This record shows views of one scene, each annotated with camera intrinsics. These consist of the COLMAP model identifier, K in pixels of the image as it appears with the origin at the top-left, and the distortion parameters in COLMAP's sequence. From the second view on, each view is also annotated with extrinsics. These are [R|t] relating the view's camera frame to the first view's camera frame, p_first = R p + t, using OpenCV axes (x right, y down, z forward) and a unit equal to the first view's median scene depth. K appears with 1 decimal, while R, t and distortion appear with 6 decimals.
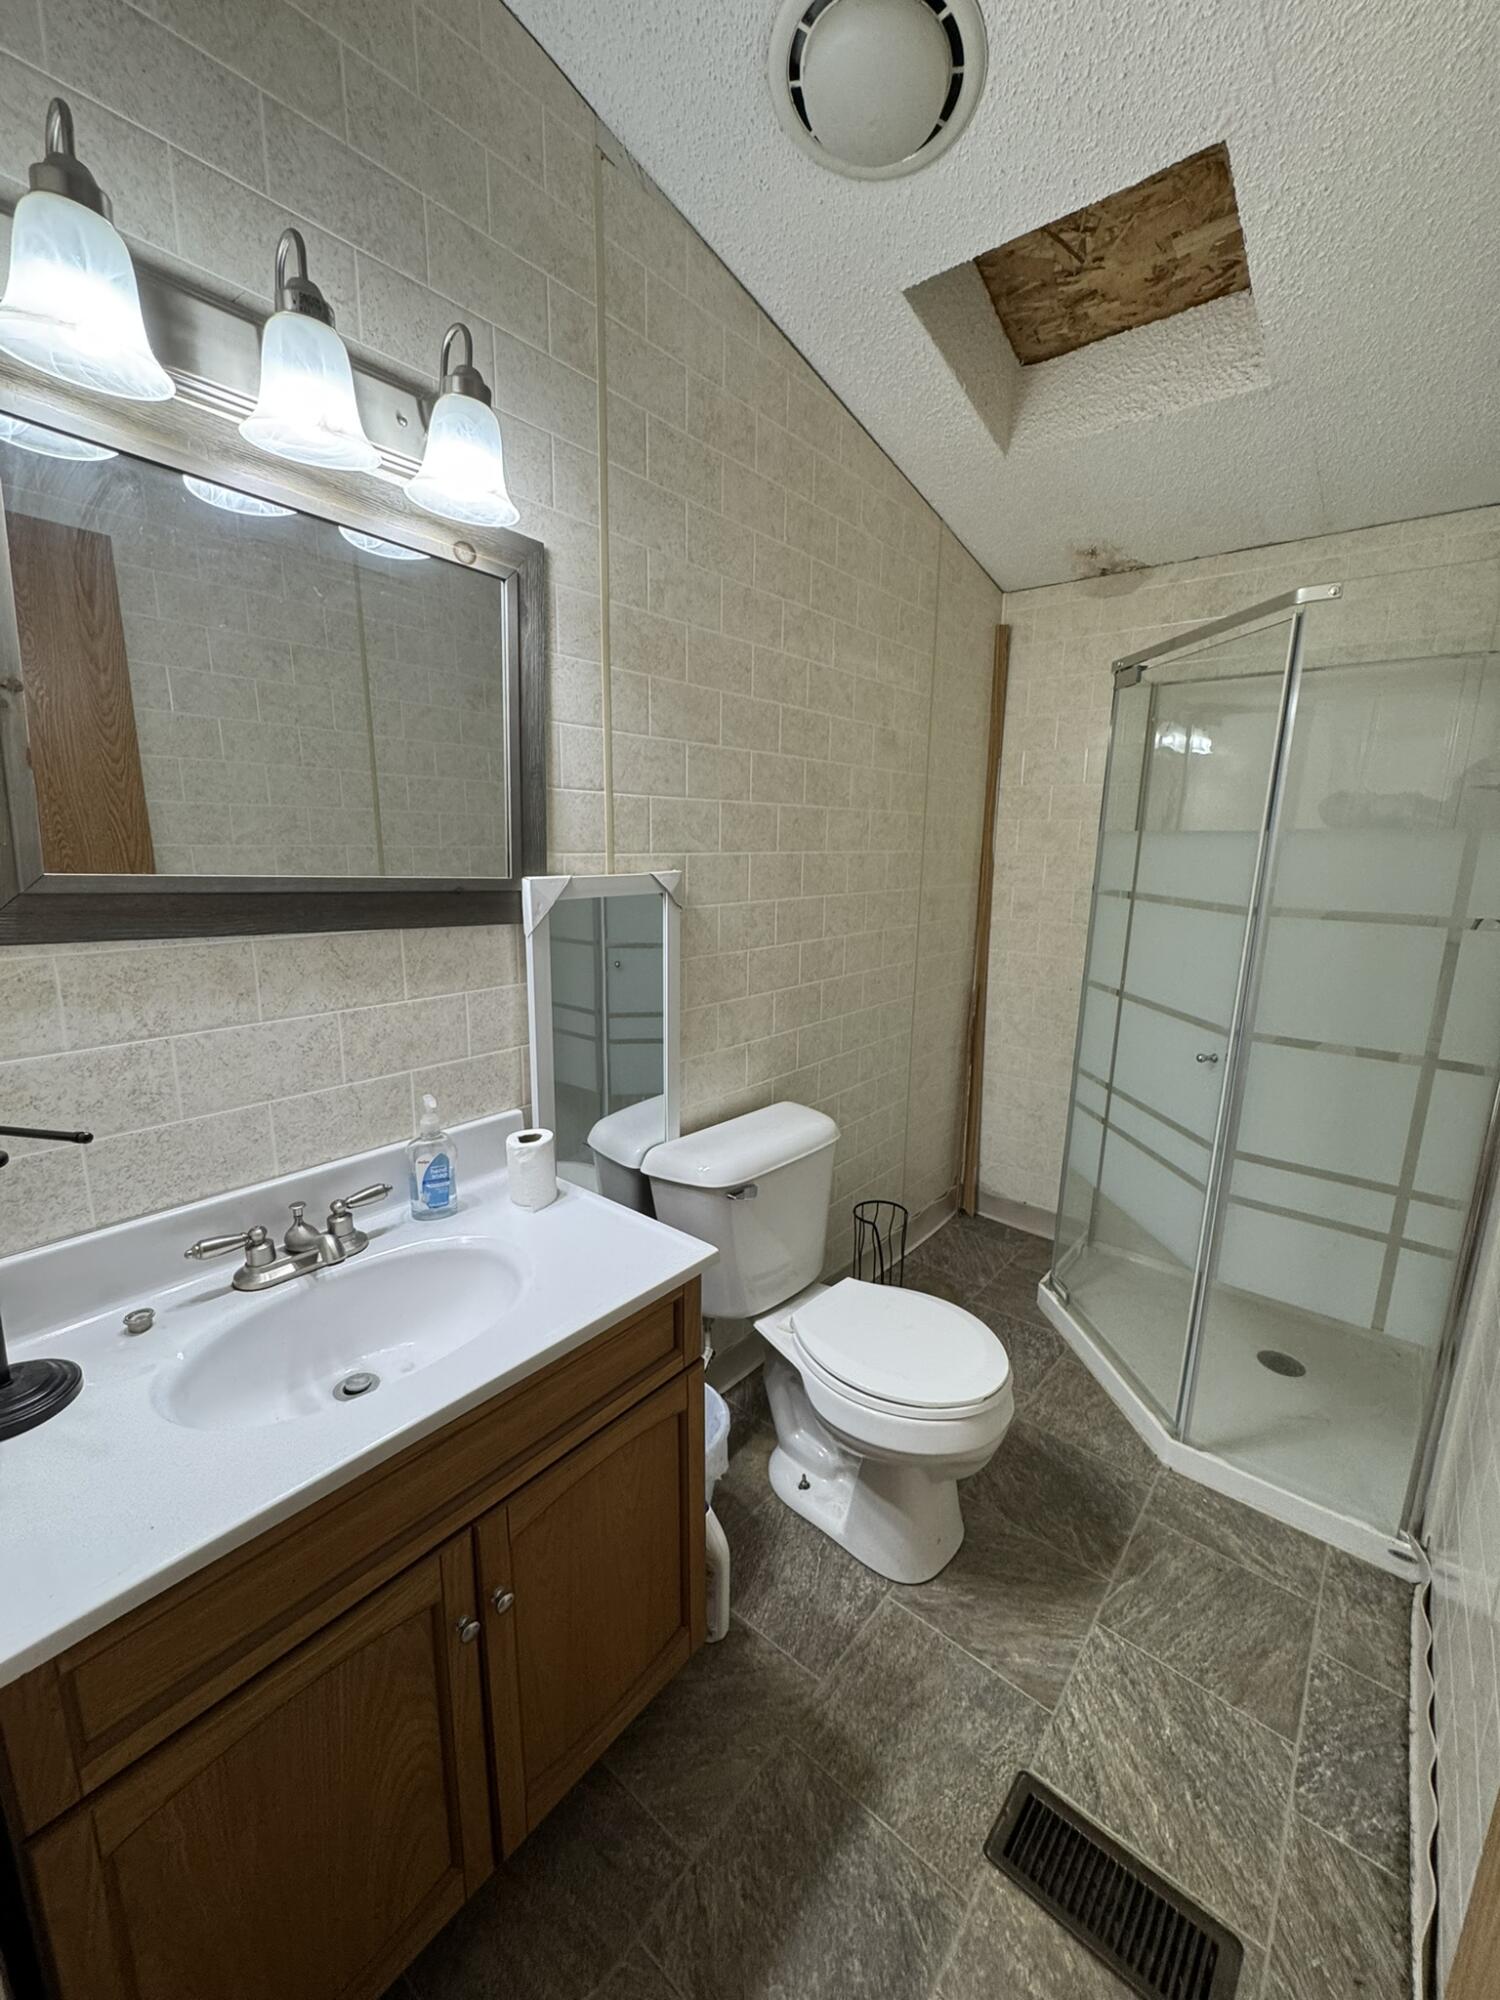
lens RADIAL K [[796.7, 0, 752.6], [0, 796.7, 999.5], [0, 0, 1]] dist [-0.004997, 0.000472]
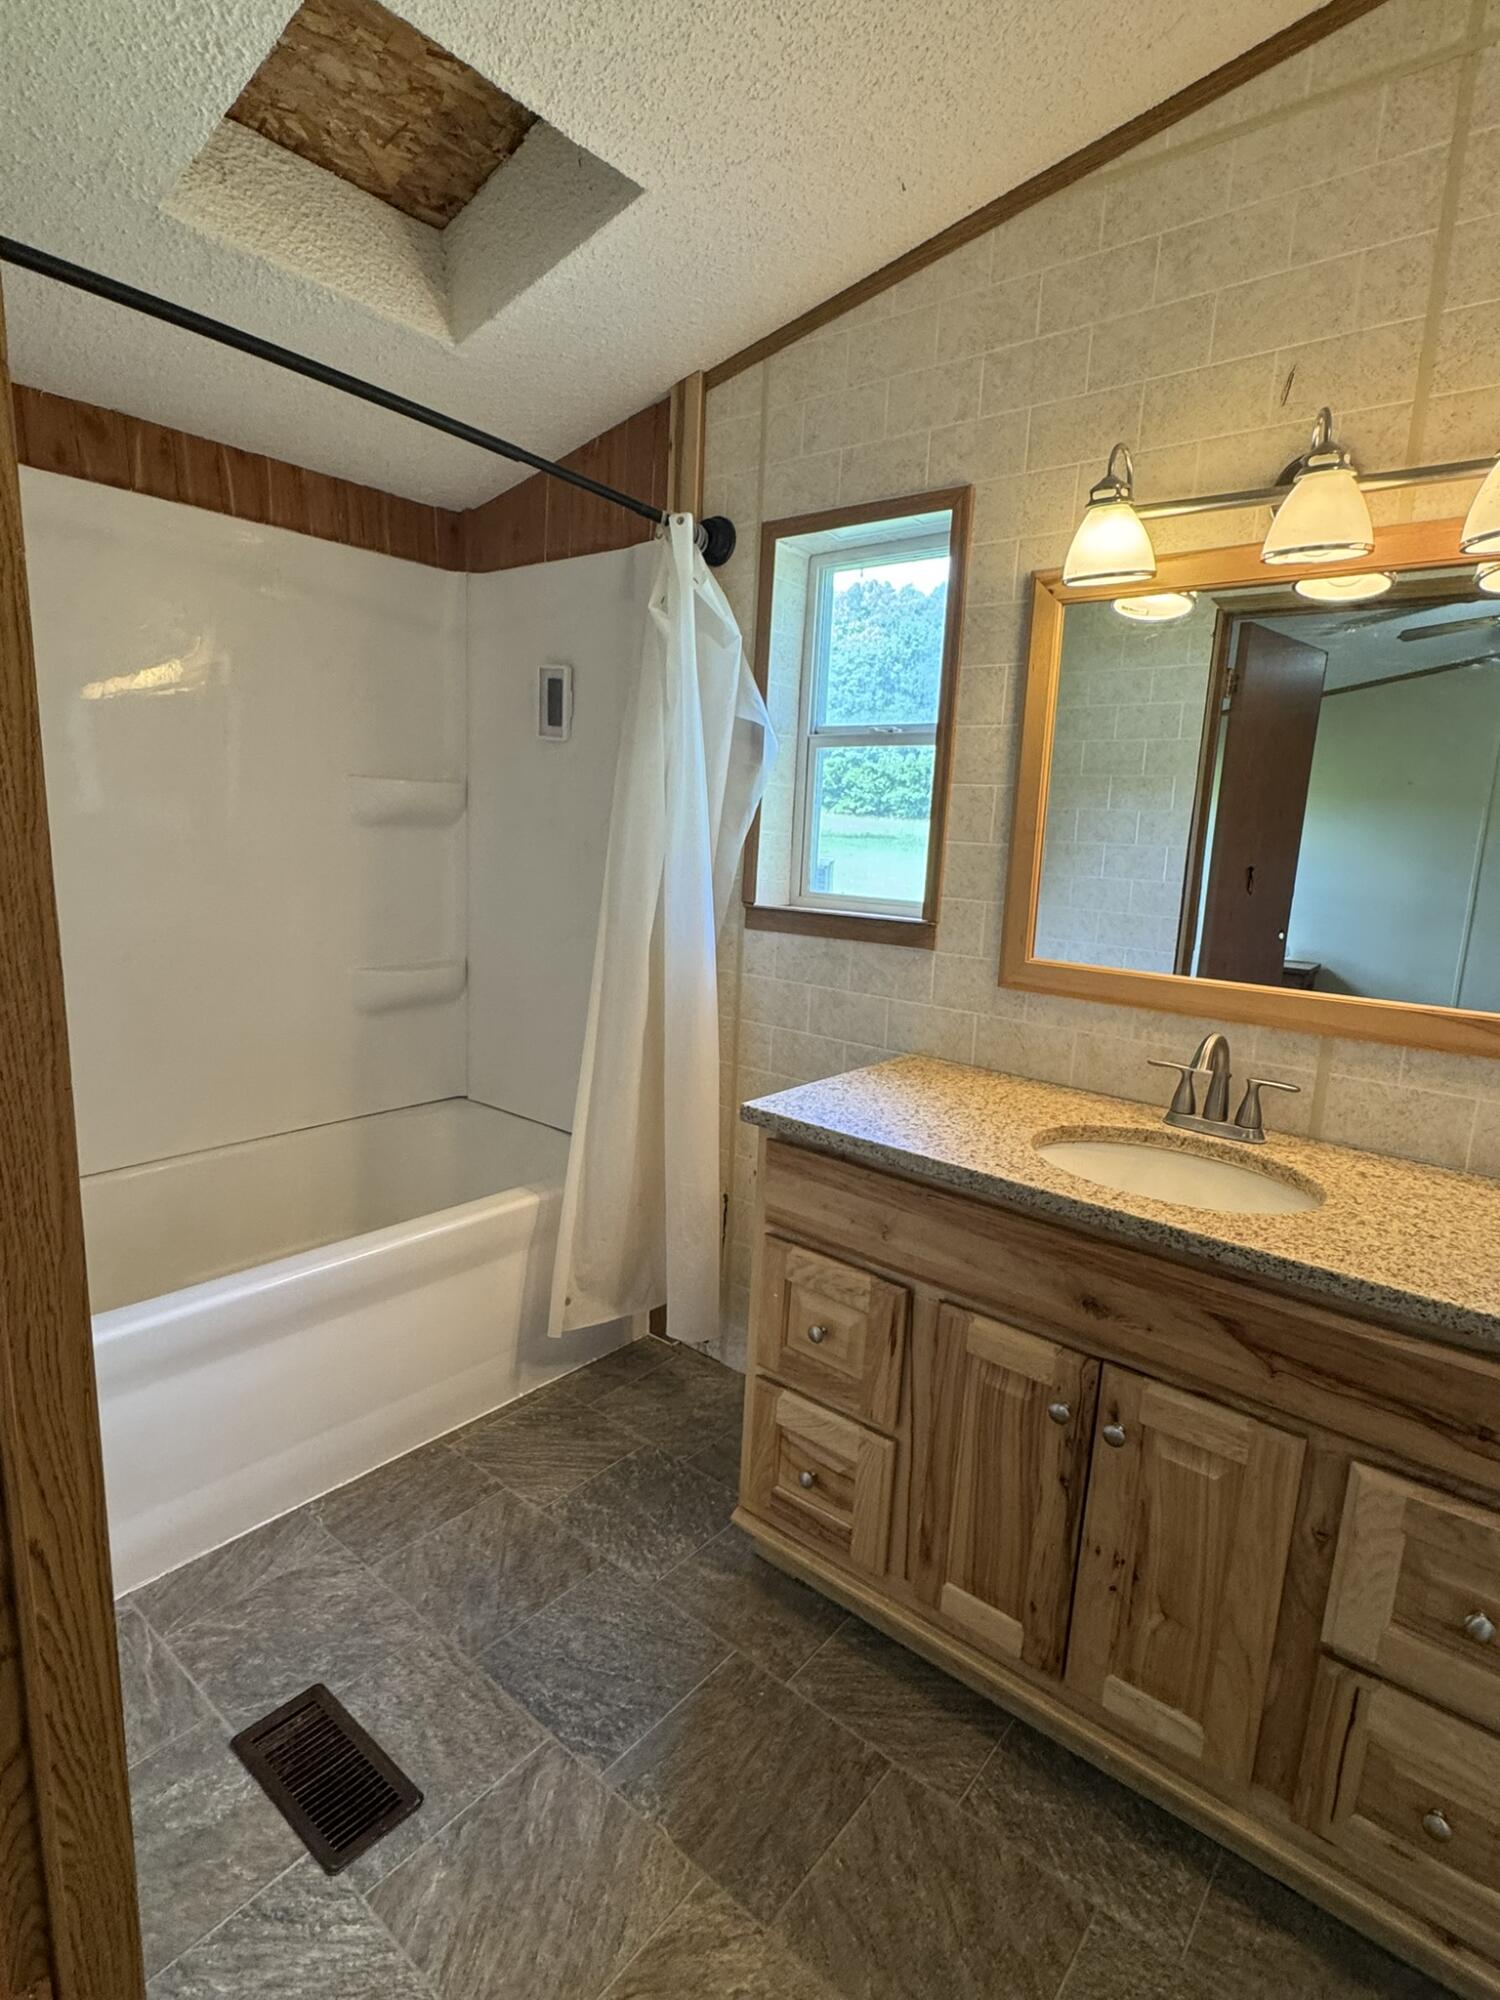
lens RADIAL K [[997.4, 0, 760.9], [0, 997.4, 998.4], [0, 0, 1]] dist [-0.005567, 0.000270]
pose [[0.024406, 0.157889, -0.987155, 1.035452], [-0.245836, 0.958076, 0.147160, -0.178751], [0.969004, 0.239086, 0.062198, 0.933075]]
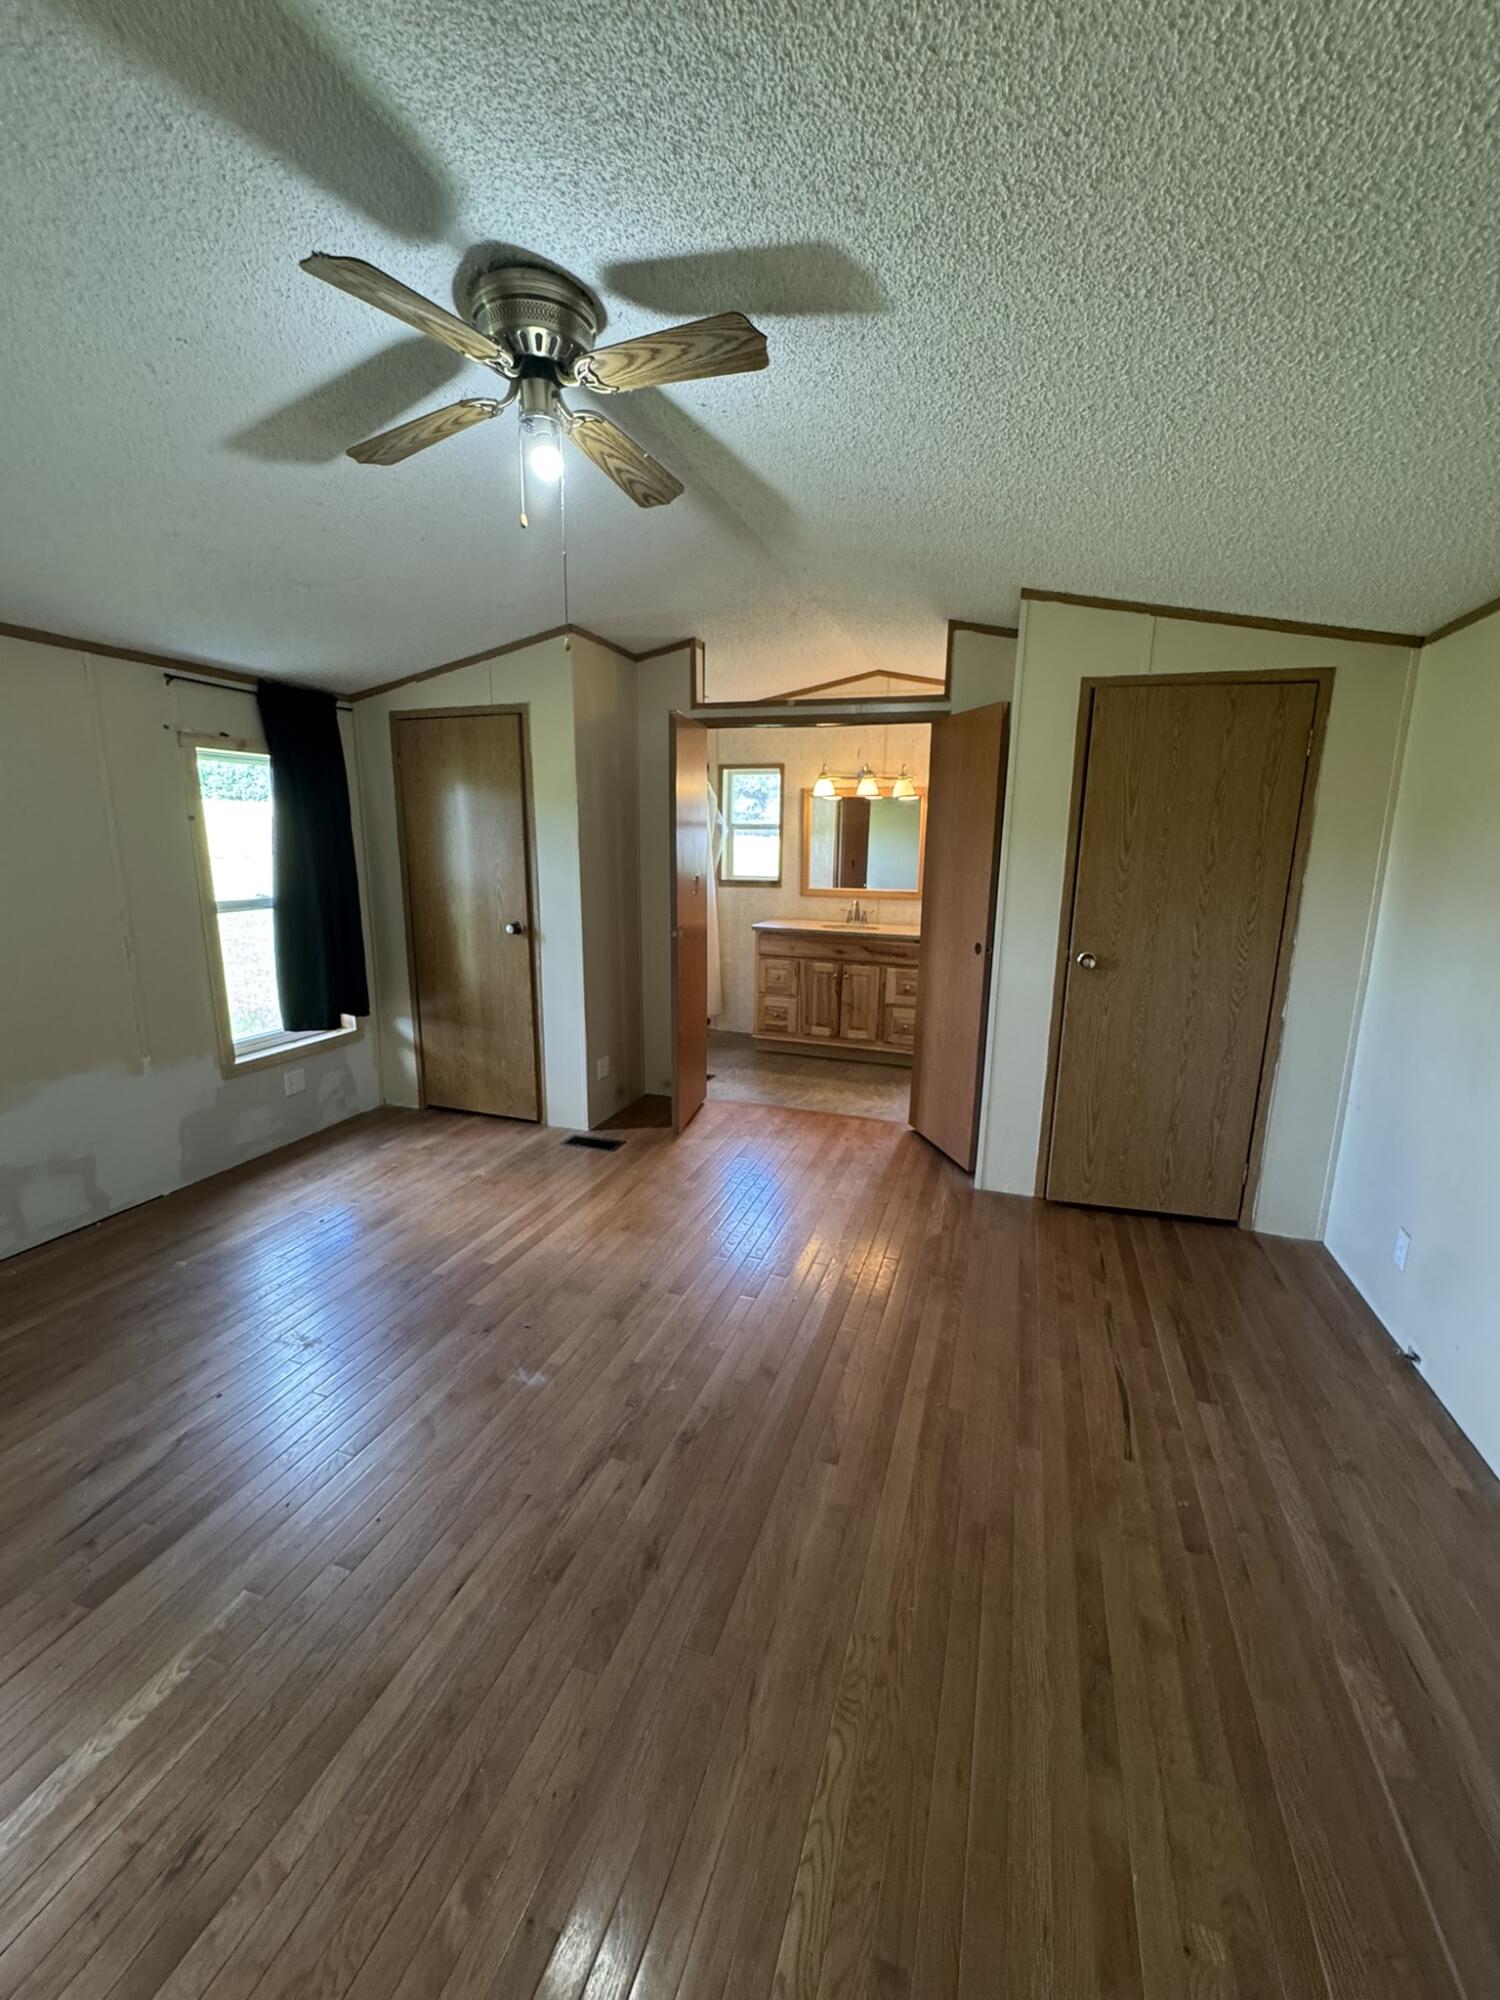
lens RADIAL K [[796.7, 0, 751.4], [0, 796.7, 1000.3], [0, 0, 1]] dist [-0.004997, 0.000472]
pose [[0.359252, 0.173489, -0.916973, 3.321375], [-0.191760, 0.975325, 0.109401, 0.038619], [0.913327, 0.136536, 0.383656, -0.330525]]
